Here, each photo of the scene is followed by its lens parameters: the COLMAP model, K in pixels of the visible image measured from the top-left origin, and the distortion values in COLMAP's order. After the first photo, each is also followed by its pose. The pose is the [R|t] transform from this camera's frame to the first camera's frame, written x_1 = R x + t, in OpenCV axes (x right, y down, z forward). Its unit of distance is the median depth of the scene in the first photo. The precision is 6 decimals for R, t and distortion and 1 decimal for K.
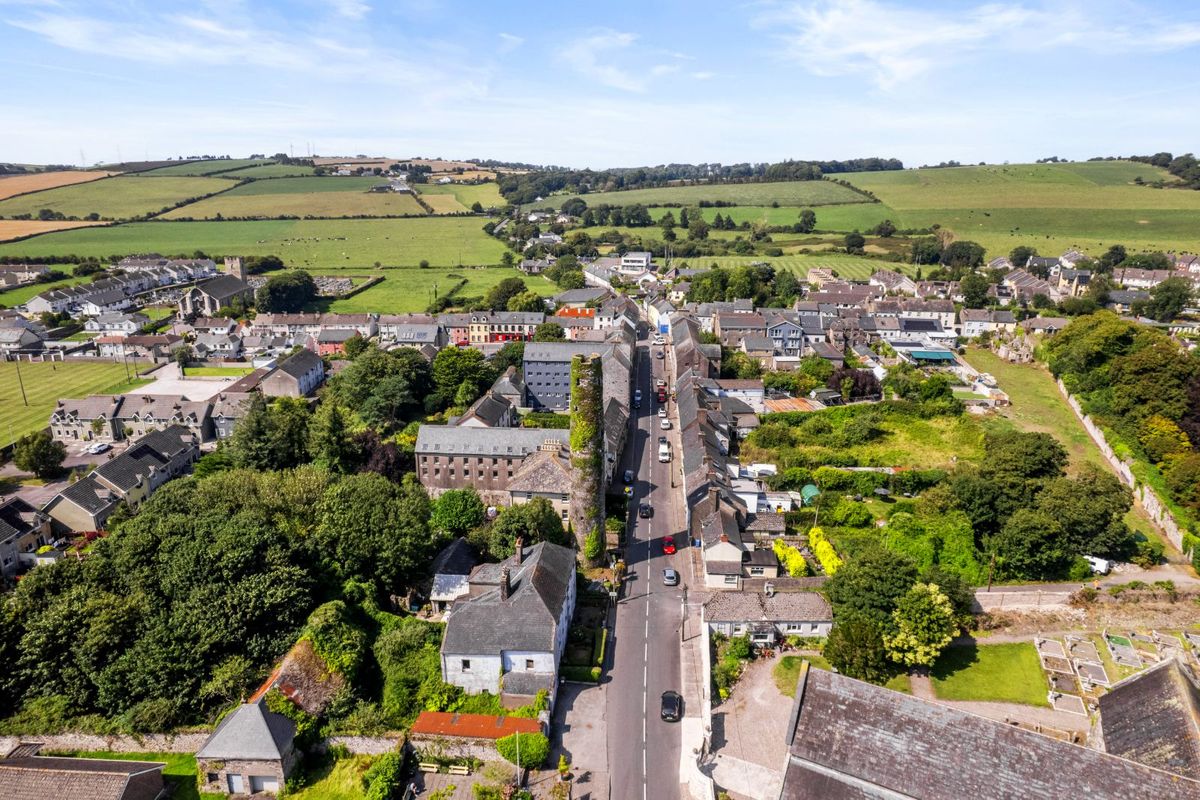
lens RADIAL K [[767.7, 0, 601.0], [0, 767.7, 399.9], [0, 0, 1]] dist [-0.074979, 0.069664]
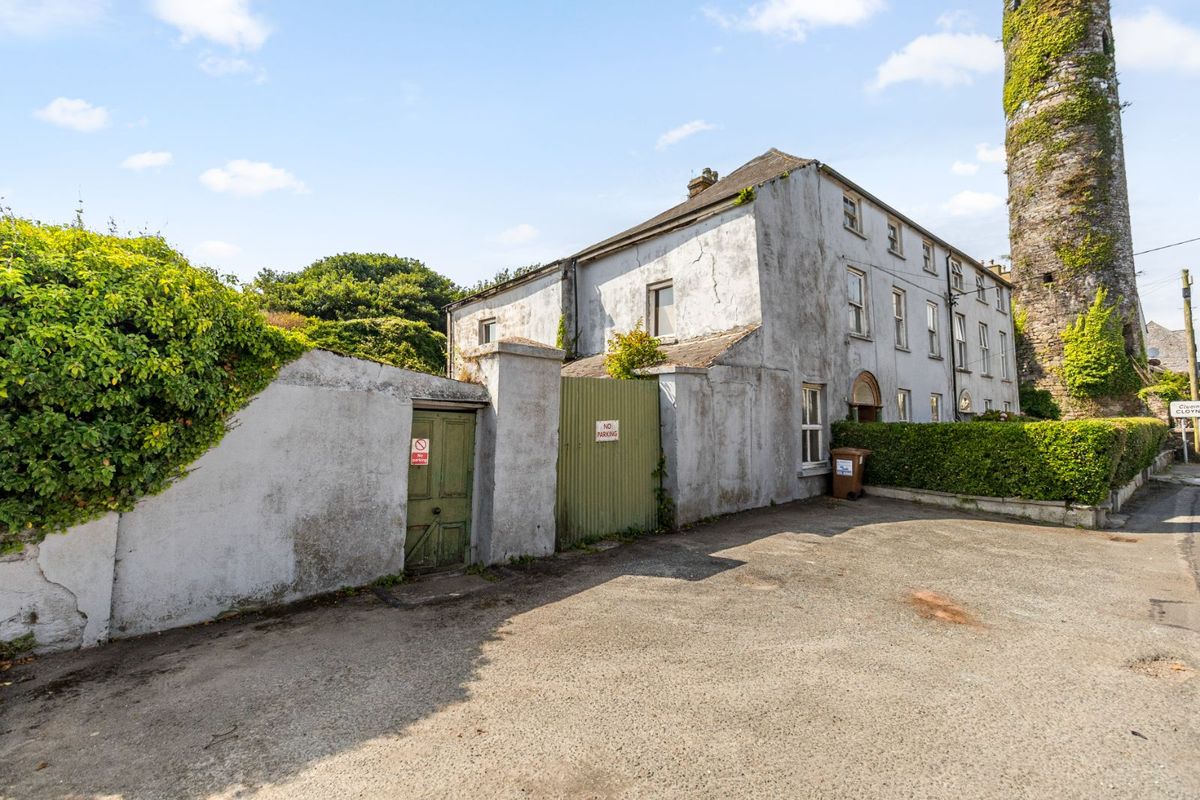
lens RADIAL K [[549.8, 0, 597.3], [0, 549.8, 390.3], [0, 0, 1]] dist [-0.001067, 0.000037]
pose [[0.714886, -0.052955, -0.697233, 0.001619], [-0.202773, 0.938581, -0.279192, 0.294717], [0.669195, 0.340970, 0.660241, 0.630300]]
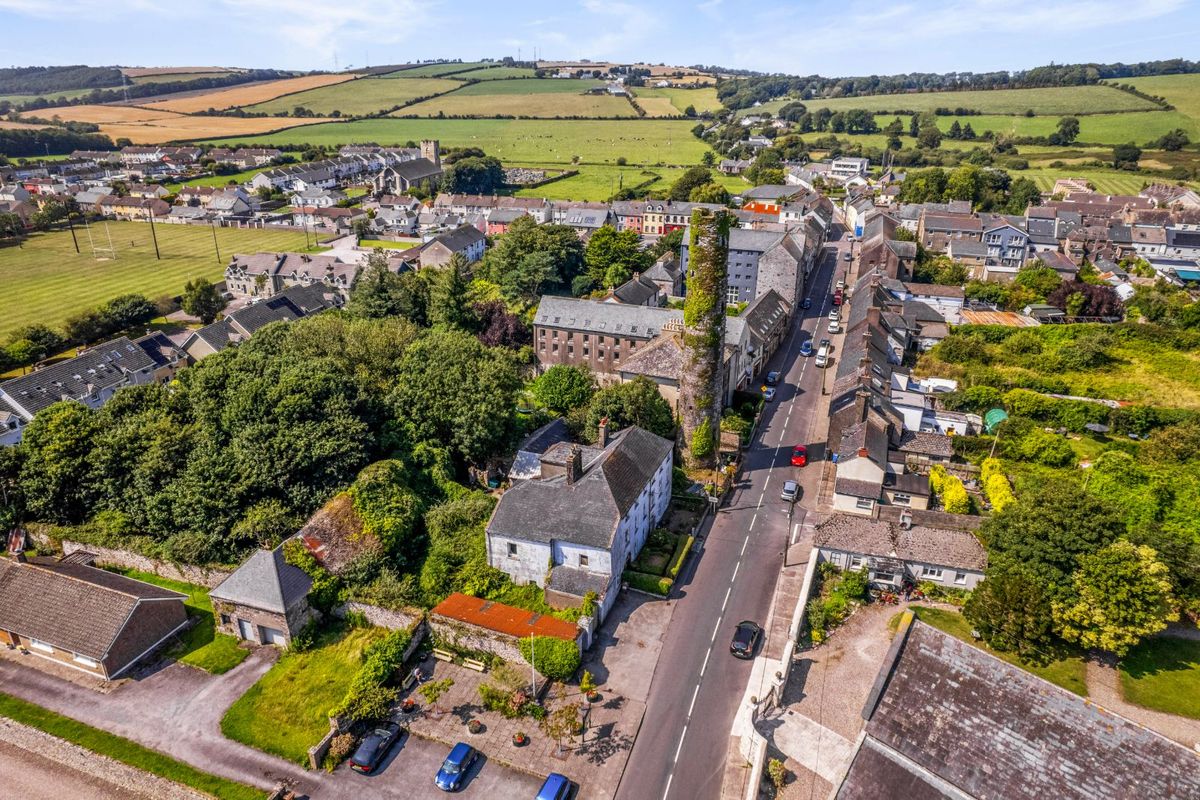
lens RADIAL K [[767.7, 0, 601.8], [0, 767.7, 400.6], [0, 0, 1]] dist [-0.074979, 0.069664]
pose [[0.961395, 0.110334, -0.252084, 0.083867], [-0.083417, 0.989844, 0.115106, 0.052271], [0.262224, -0.089635, 0.960835, 0.149399]]
